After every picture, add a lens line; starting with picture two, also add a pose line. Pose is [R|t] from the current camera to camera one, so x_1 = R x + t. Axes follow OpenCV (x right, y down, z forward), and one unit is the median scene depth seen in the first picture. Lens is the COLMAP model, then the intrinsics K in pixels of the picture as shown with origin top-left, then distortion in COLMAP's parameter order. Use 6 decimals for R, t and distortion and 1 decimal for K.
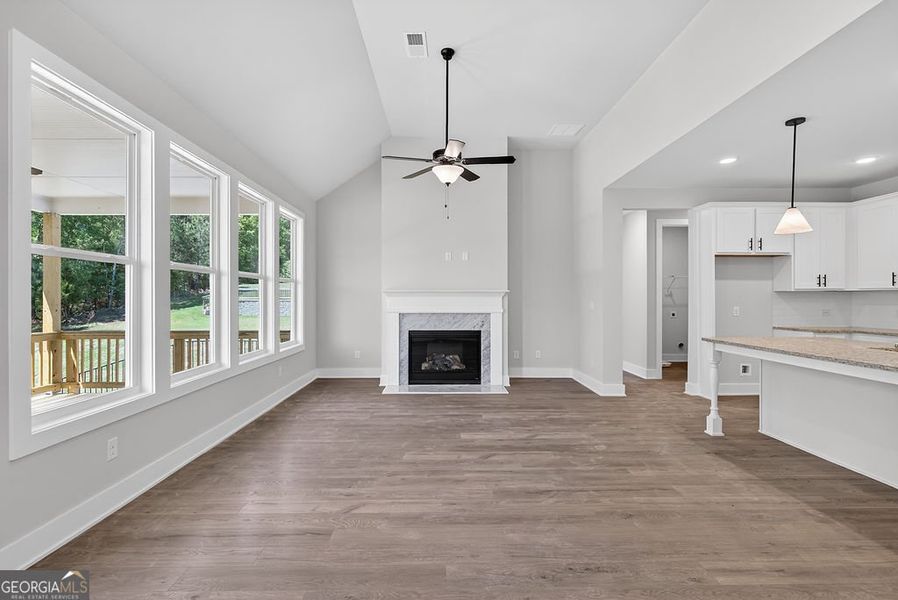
lens RADIAL K [[428.7, 0, 445.6], [0, 428.7, 300.0], [0, 0, 1]] dist [0.000423, -0.000735]
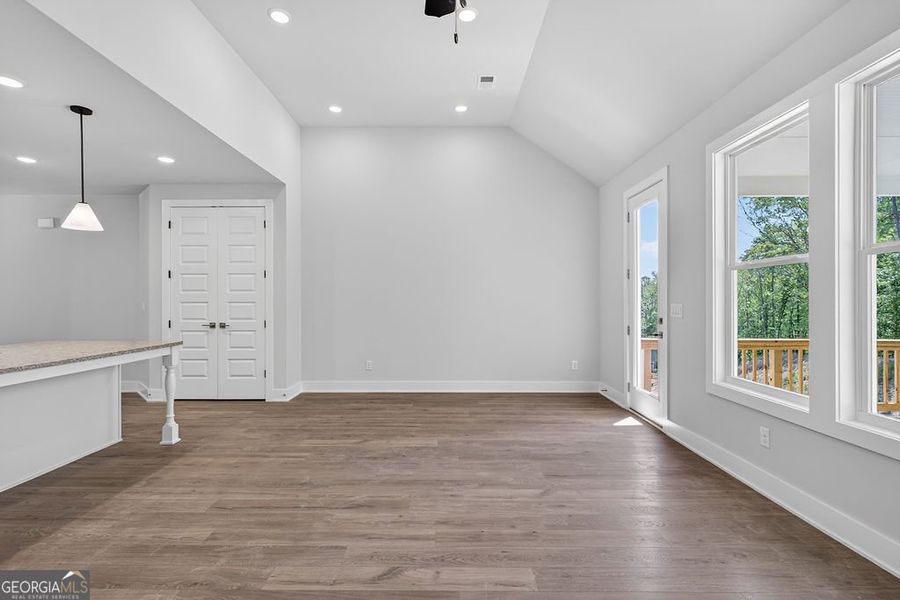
lens RADIAL K [[429.6, 0, 446.6], [0, 429.6, 300.0], [0, 0, 1]] dist [0.000423, -0.000735]
pose [[-0.999773, 0.000260, 0.021288, 0.006197], [0.000289, 0.999999, 0.001364, -0.002064], [-0.021288, 0.001370, -0.999772, 1.434368]]
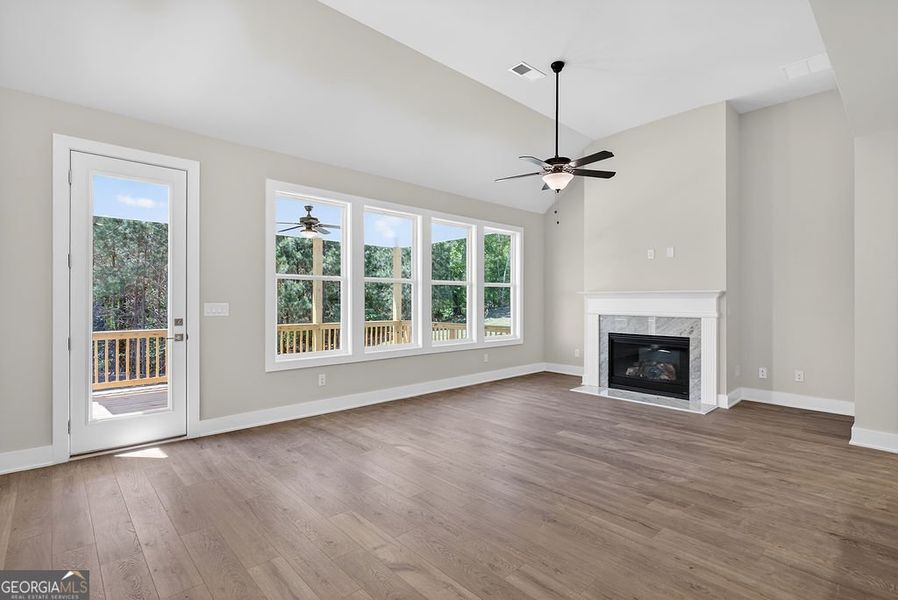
lens RADIAL K [[428.7, 0, 445.6], [0, 428.7, 300.0], [0, 0, 1]] dist [0.000423, -0.000735]
pose [[0.666398, 0.001149, -0.745596, 0.658676], [-0.004827, 0.999985, -0.002774, 0.001124], [0.745581, 0.005447, 0.666393, 0.106150]]
